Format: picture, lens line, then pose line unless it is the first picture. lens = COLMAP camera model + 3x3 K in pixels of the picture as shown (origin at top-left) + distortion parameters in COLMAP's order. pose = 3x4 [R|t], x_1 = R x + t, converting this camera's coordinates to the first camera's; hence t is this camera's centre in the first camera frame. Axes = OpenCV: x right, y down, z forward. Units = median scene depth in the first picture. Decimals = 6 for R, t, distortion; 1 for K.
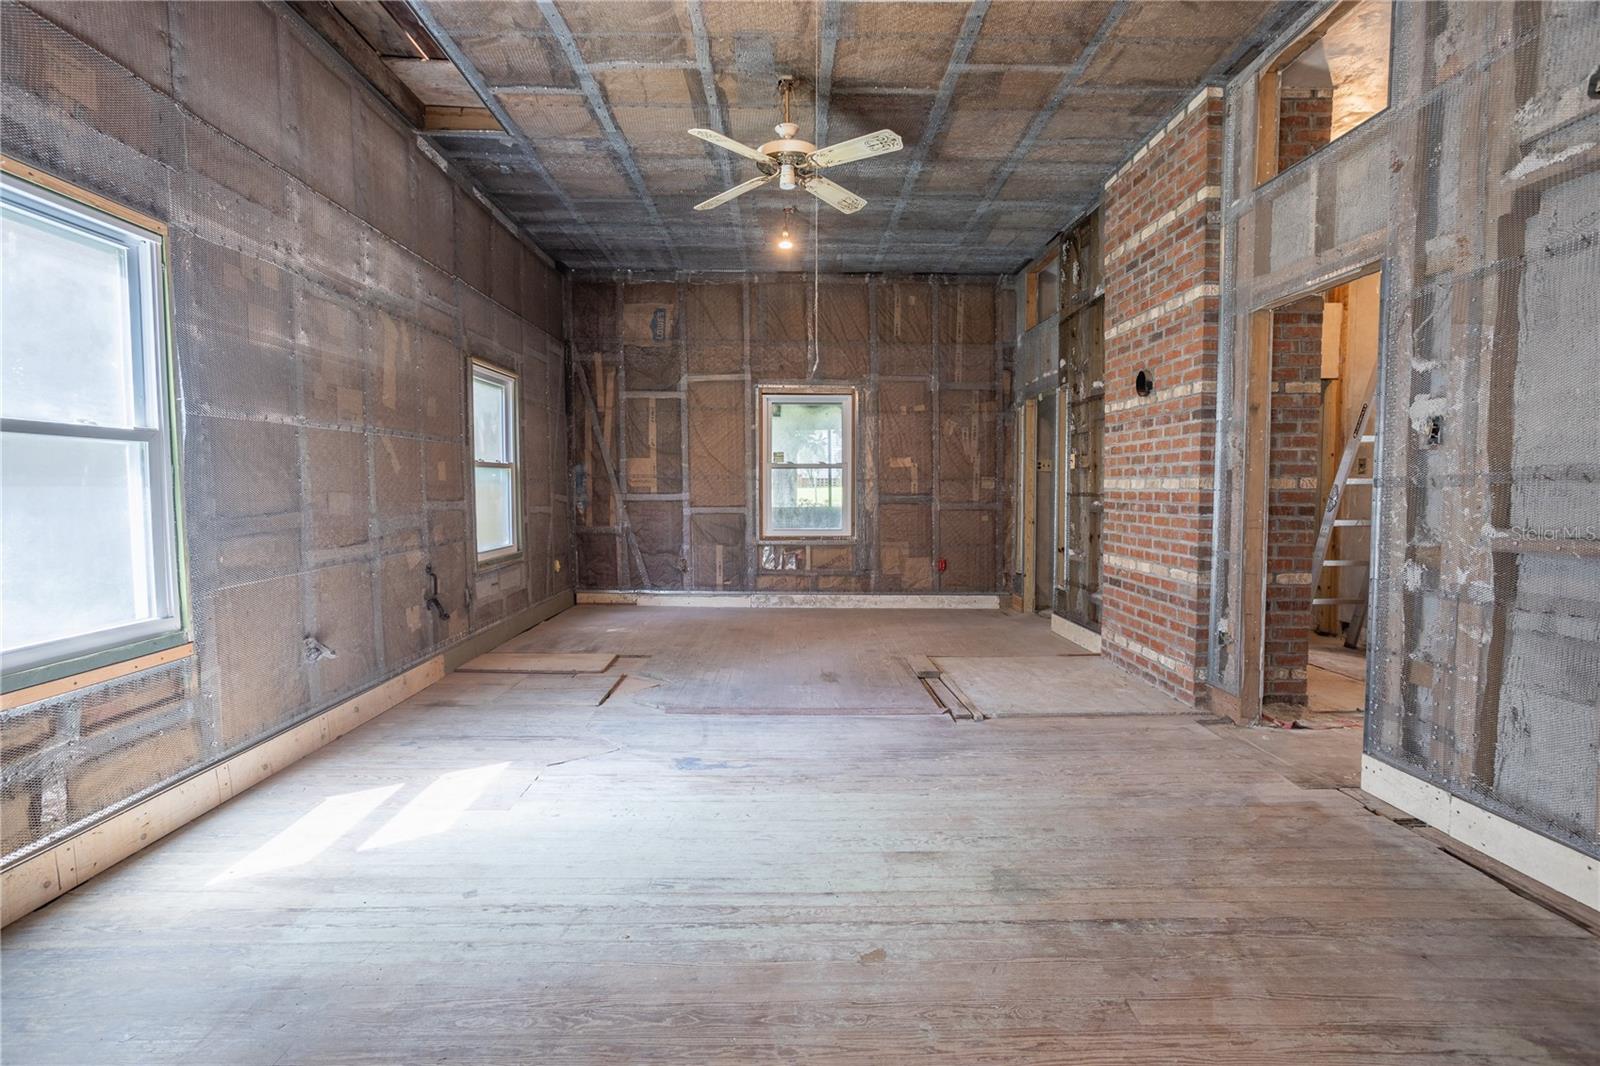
lens RADIAL K [[785.8, 0, 797.6], [0, 785.8, 531.3], [0, 0, 1]] dist [-0.048578, 0.027971]
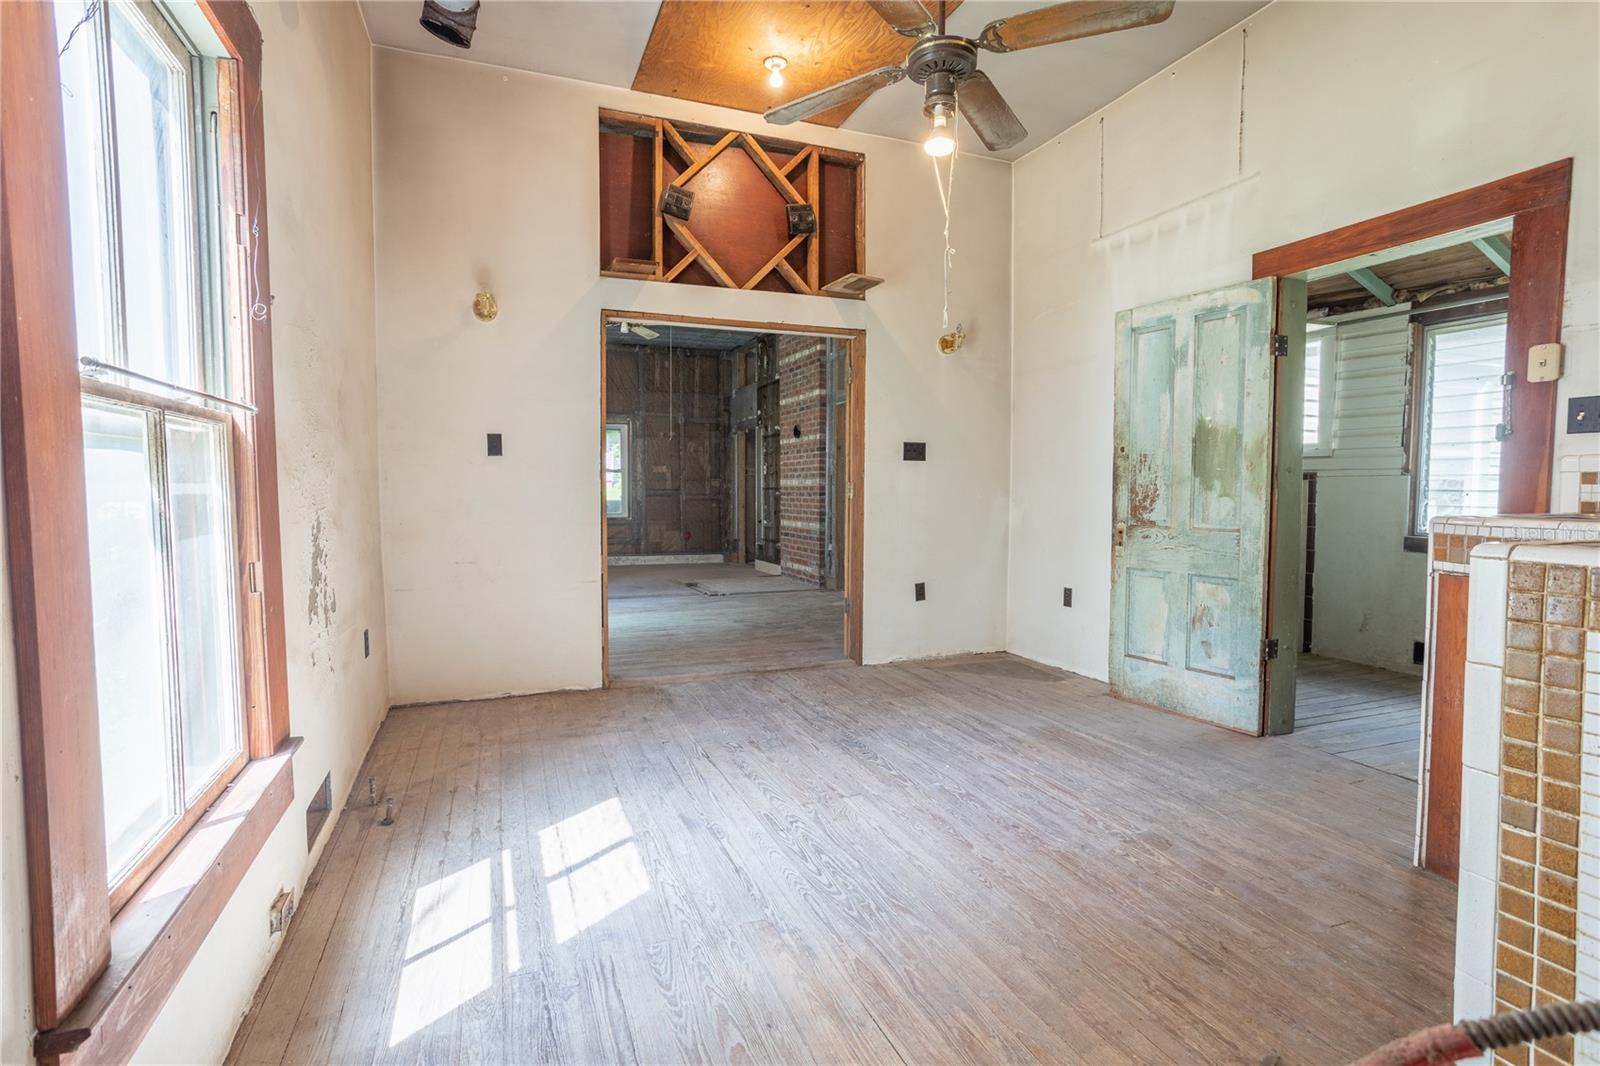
lens RADIAL K [[785.8, 0, 801.2], [0, 785.8, 532.5], [0, 0, 1]] dist [-0.048578, 0.027971]
pose [[0.933188, -0.015648, 0.359047, -0.285632], [0.016626, 0.999862, 0.000365, 0.071353], [-0.359003, 0.005629, 0.933320, -0.927751]]
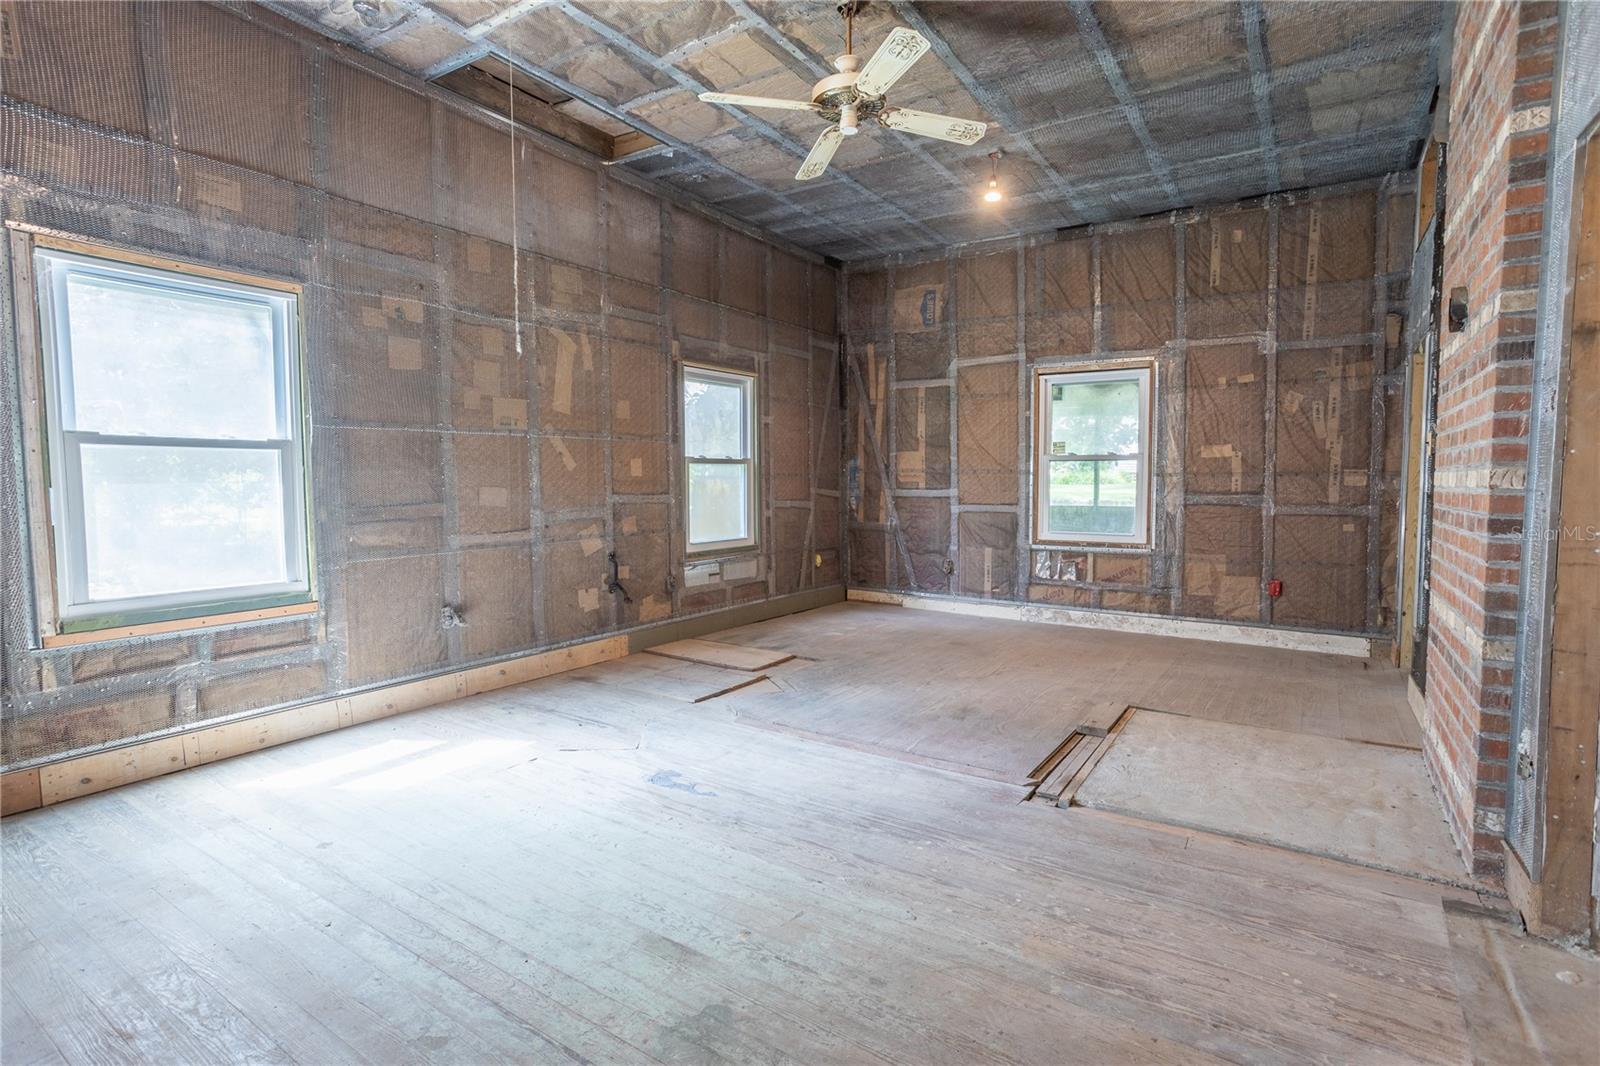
lens RADIAL K [[785.8, 0, 788.2], [0, 785.8, 533.0], [0, 0, 1]] dist [-0.048578, 0.027971]
pose [[0.818709, 0.038295, -0.572930, 0.392907], [-0.032694, 0.999264, 0.020071, -0.016002], [0.573276, 0.002299, 0.819359, 0.240363]]
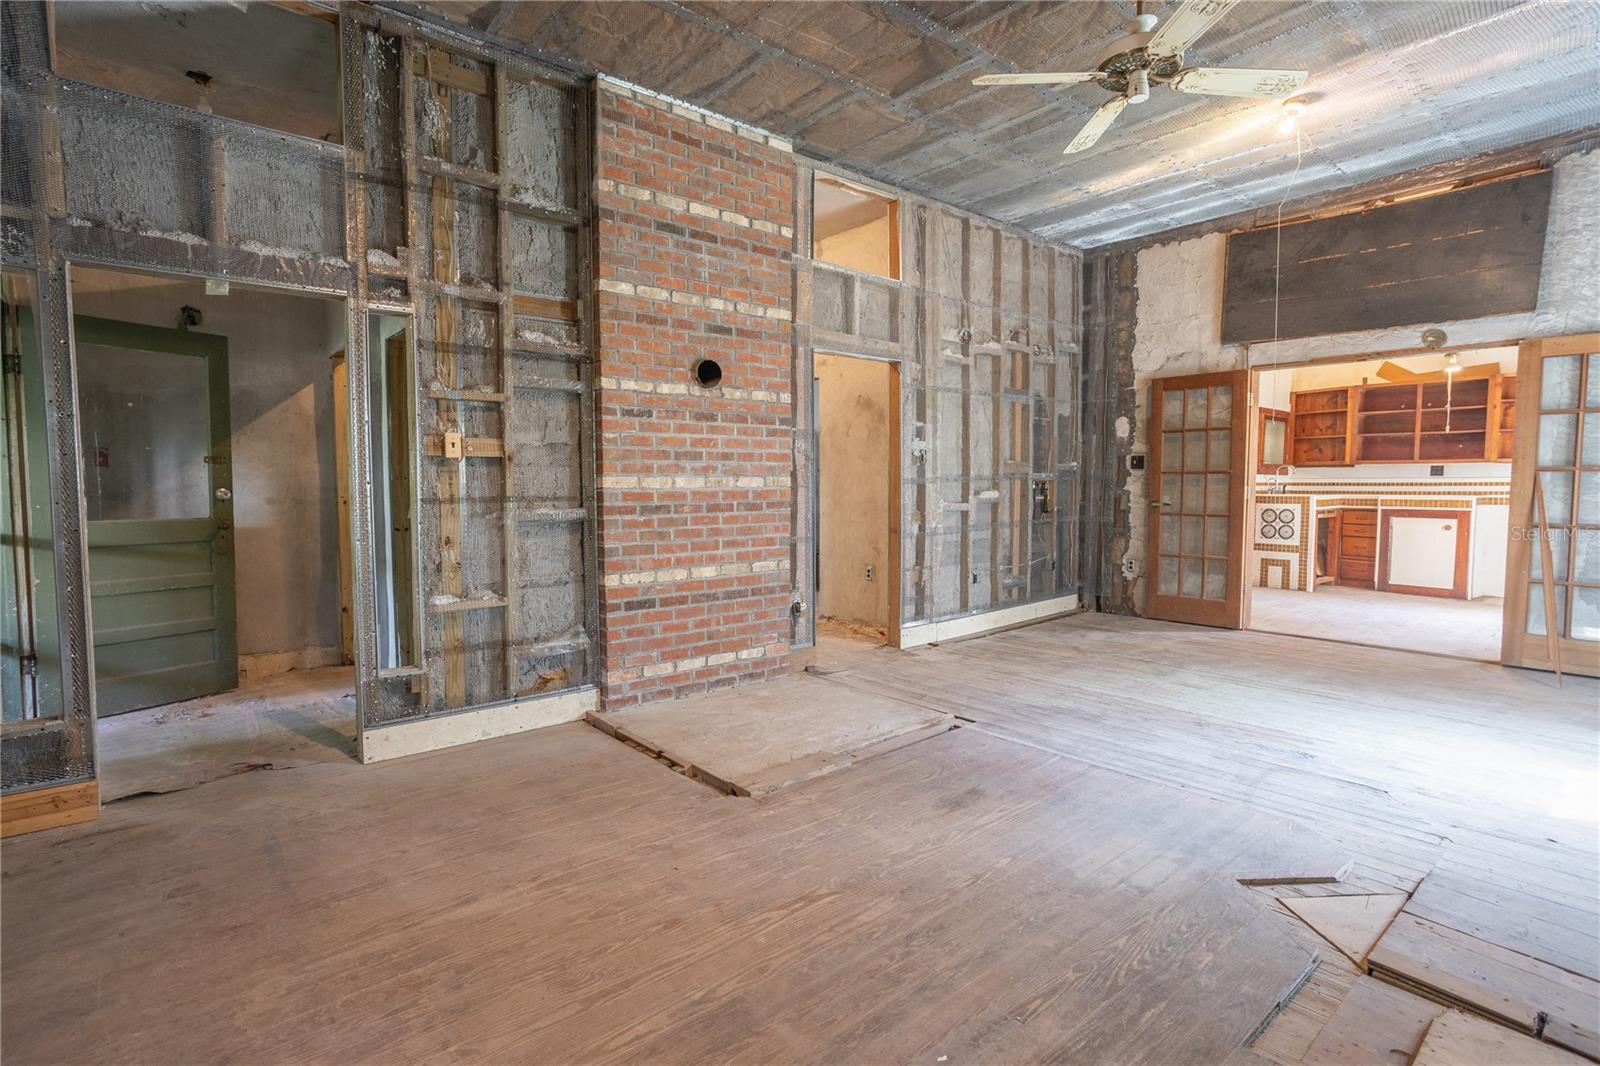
lens RADIAL K [[785.8, 0, 795.0], [0, 785.8, 527.0], [0, 0, 1]] dist [-0.048578, 0.027971]
pose [[-0.633473, -0.041082, 0.772674, -0.370771], [0.048997, 0.994456, 0.093043, -0.095917], [-0.772212, 0.096799, -0.627948, 1.615986]]
